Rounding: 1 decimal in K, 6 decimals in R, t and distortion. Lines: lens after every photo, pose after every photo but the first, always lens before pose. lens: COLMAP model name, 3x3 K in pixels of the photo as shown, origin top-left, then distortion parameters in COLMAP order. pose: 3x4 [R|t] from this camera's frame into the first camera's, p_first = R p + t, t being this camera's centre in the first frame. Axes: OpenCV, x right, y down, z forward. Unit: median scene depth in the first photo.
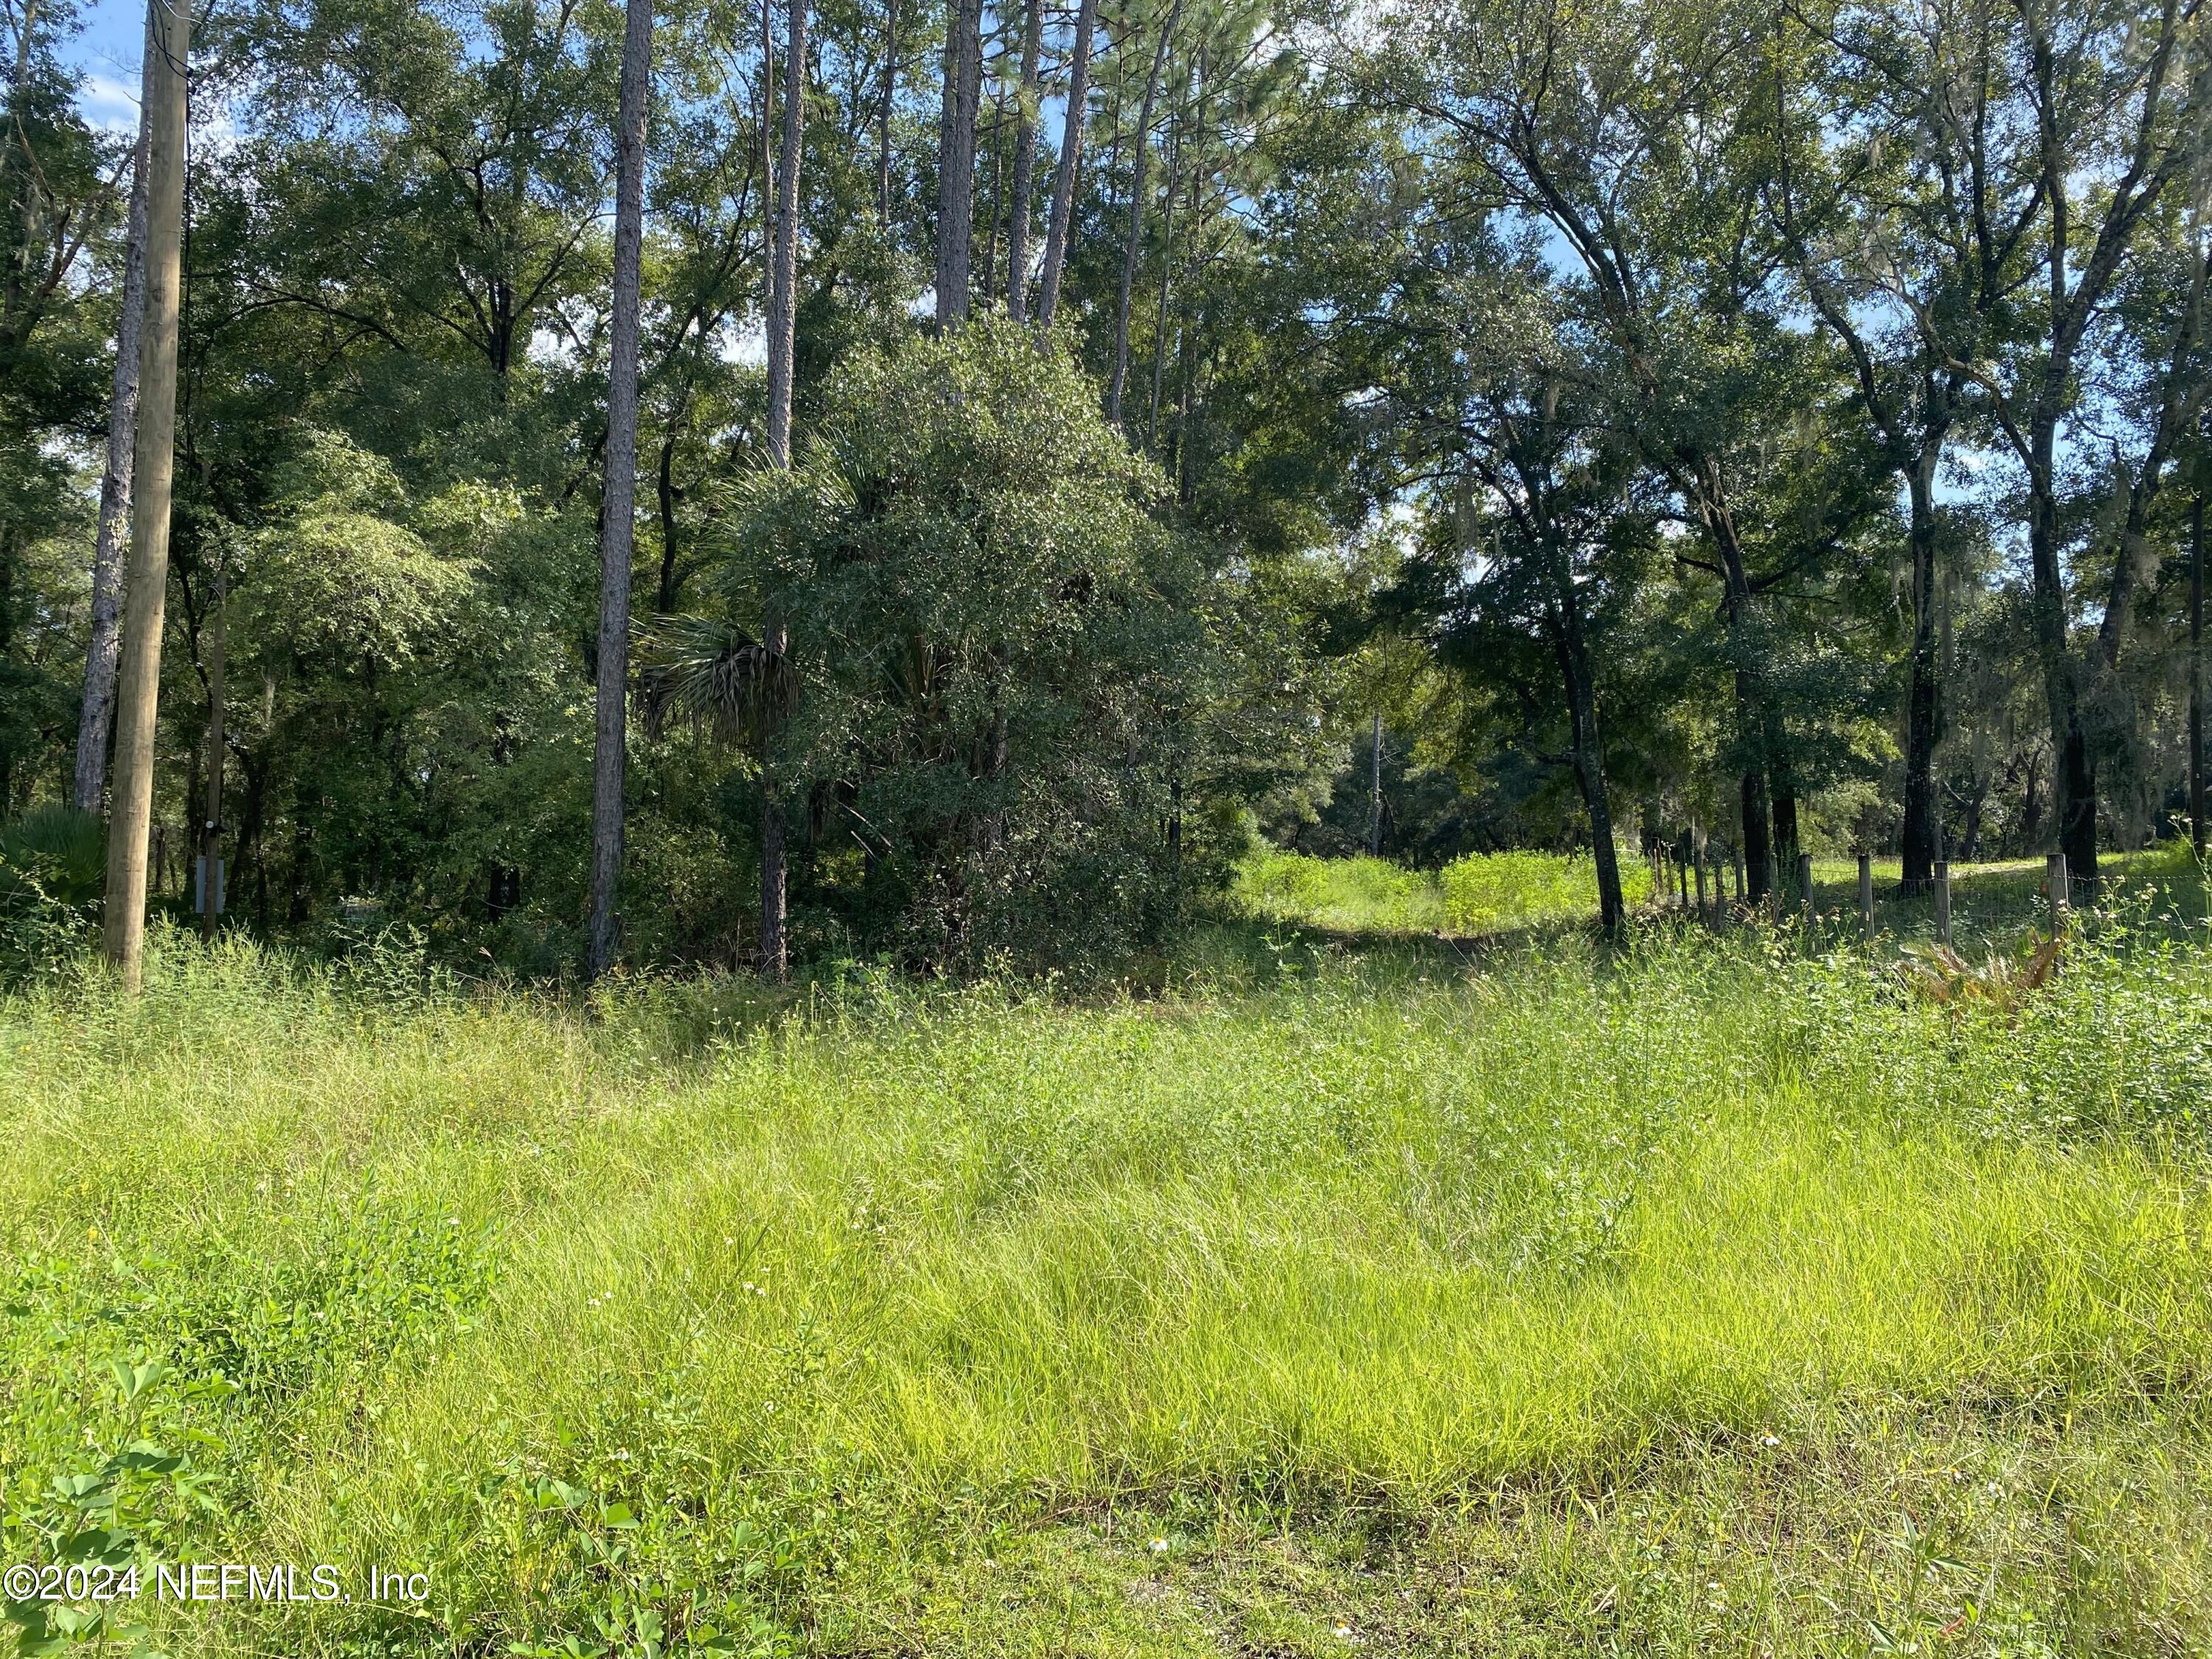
lens RADIAL K [[1674.2, 0, 1106.0], [0, 1674.2, 829.5], [0, 0, 1]] dist [0.000542, 0.000387]
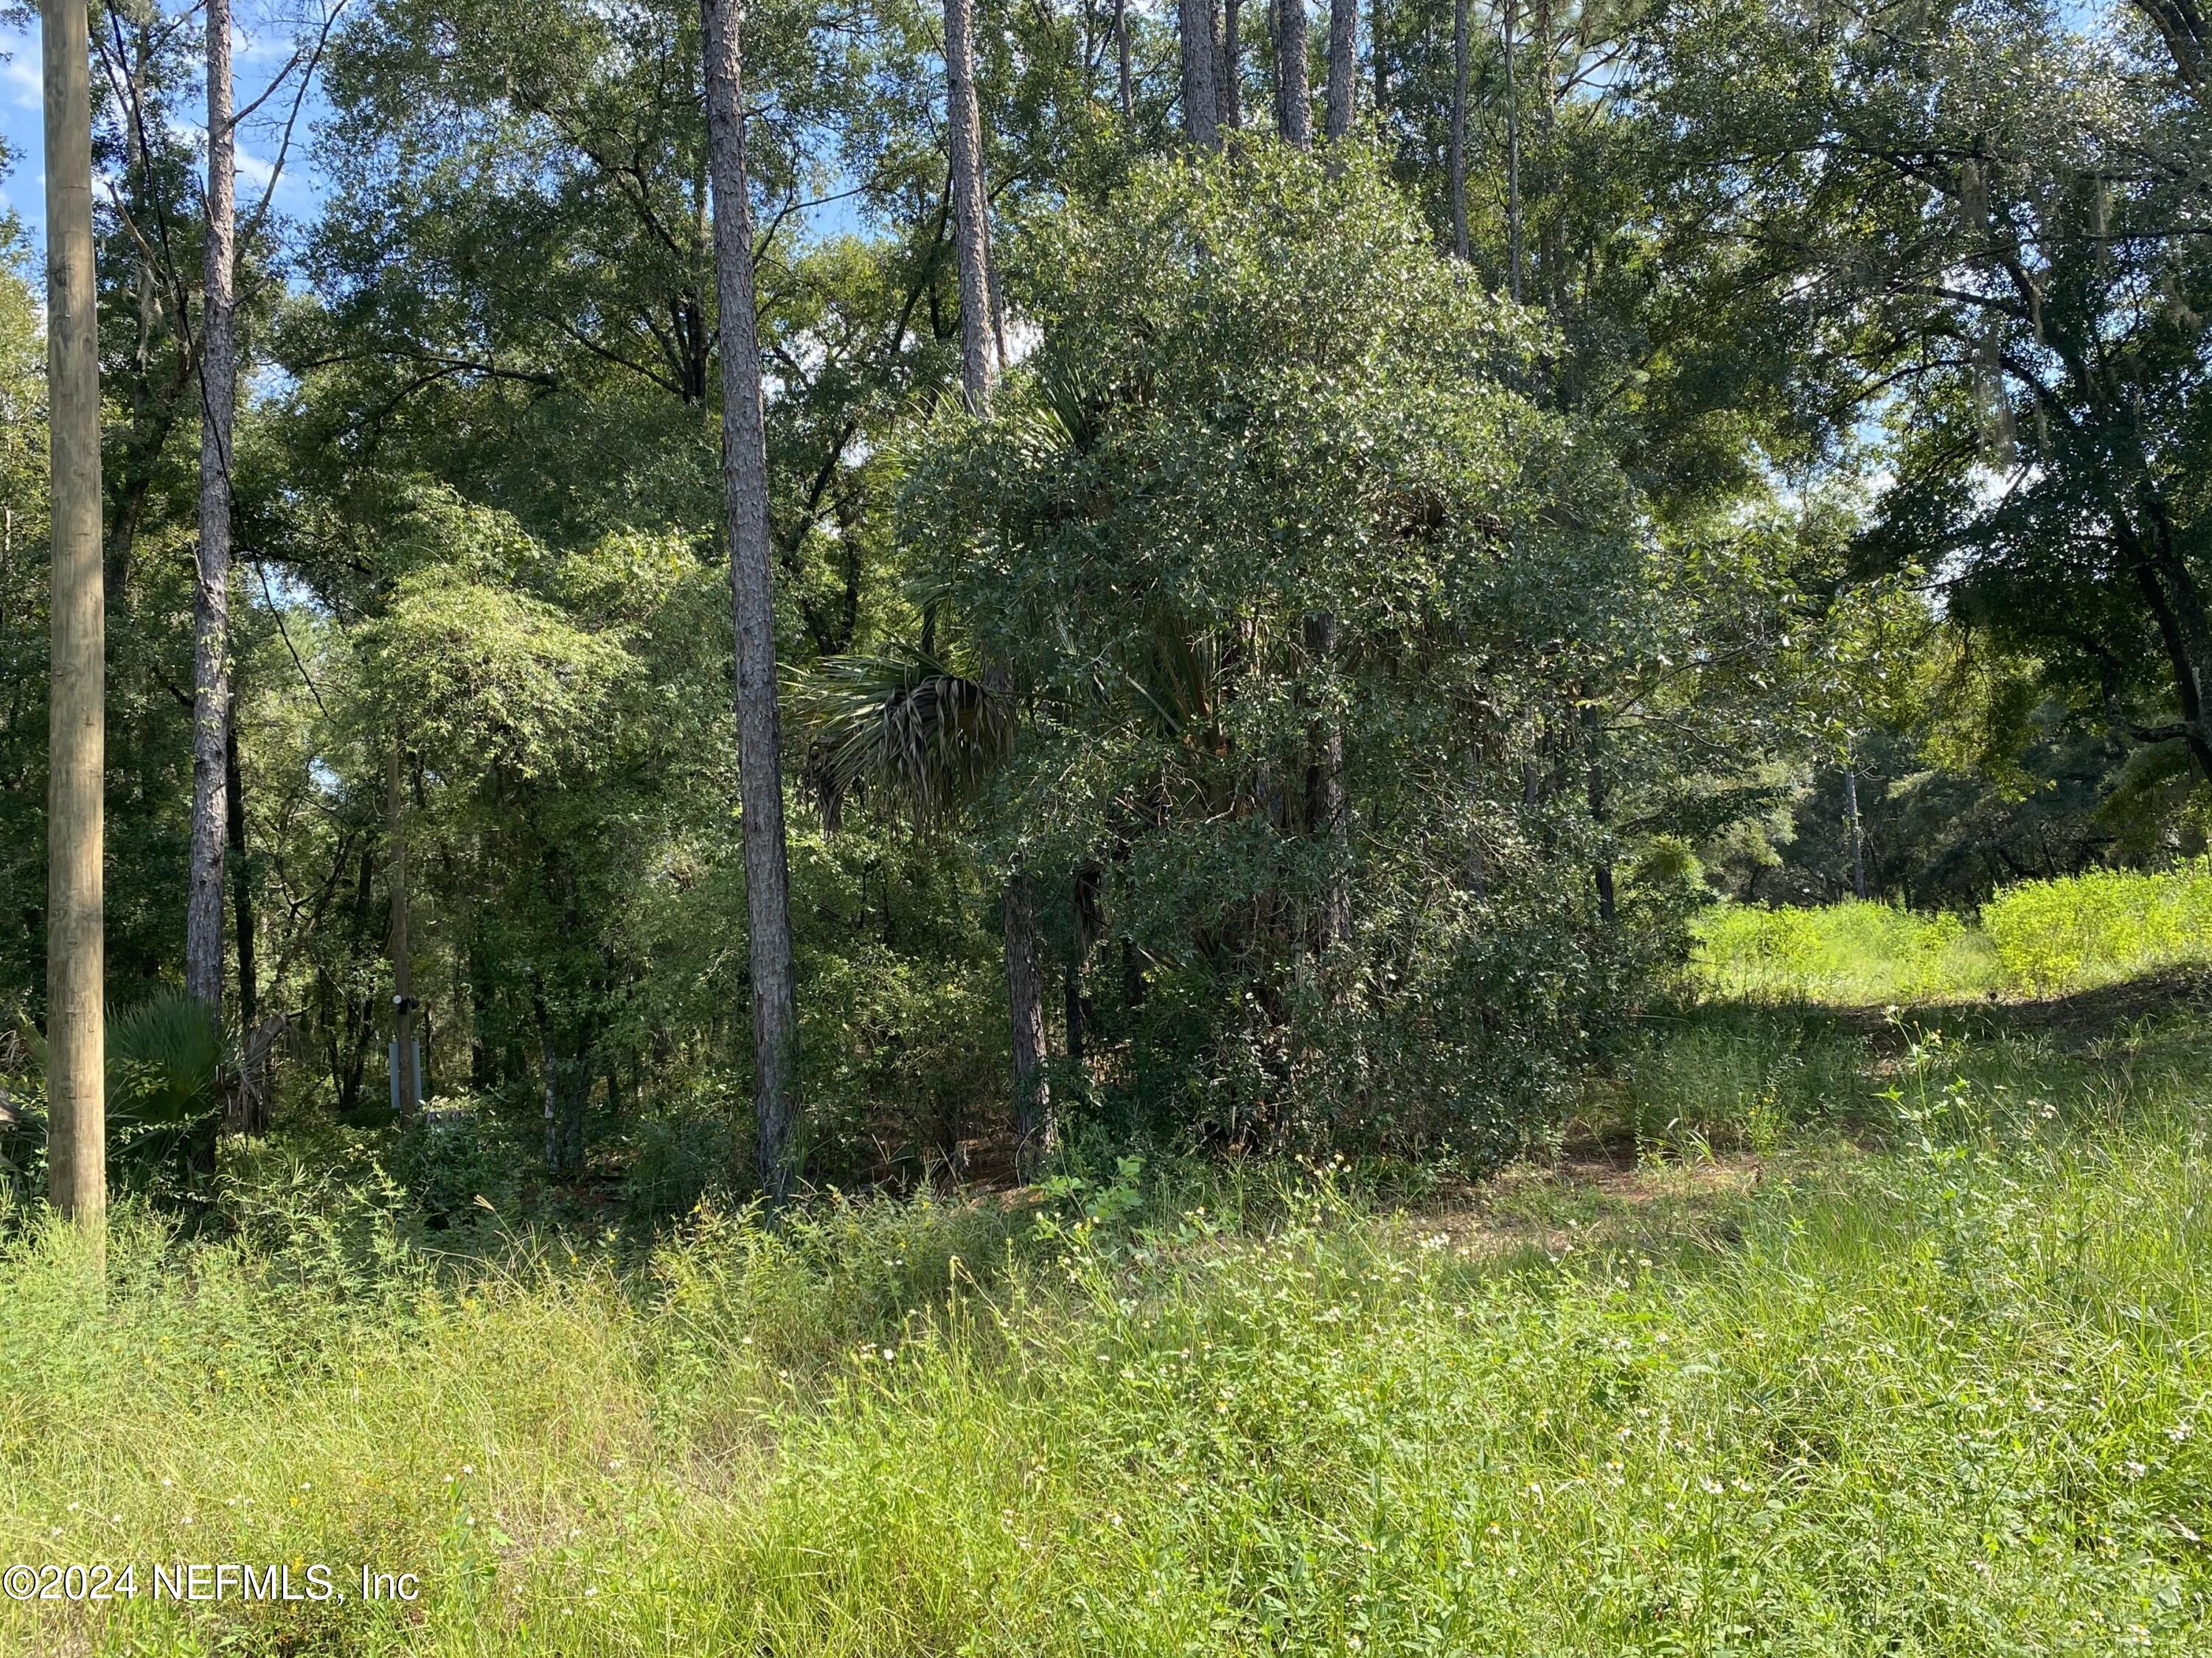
lens RADIAL K [[1832.3, 0, 1107.0], [0, 1832.3, 873.3], [0, 0, 1]] dist [-0.003203, -0.003644]
pose [[0.972278, -0.101529, -0.210638, -0.000419], [0.096207, 0.994732, -0.035386, 0.000517], [0.213121, 0.014140, 0.976924, 0.201822]]
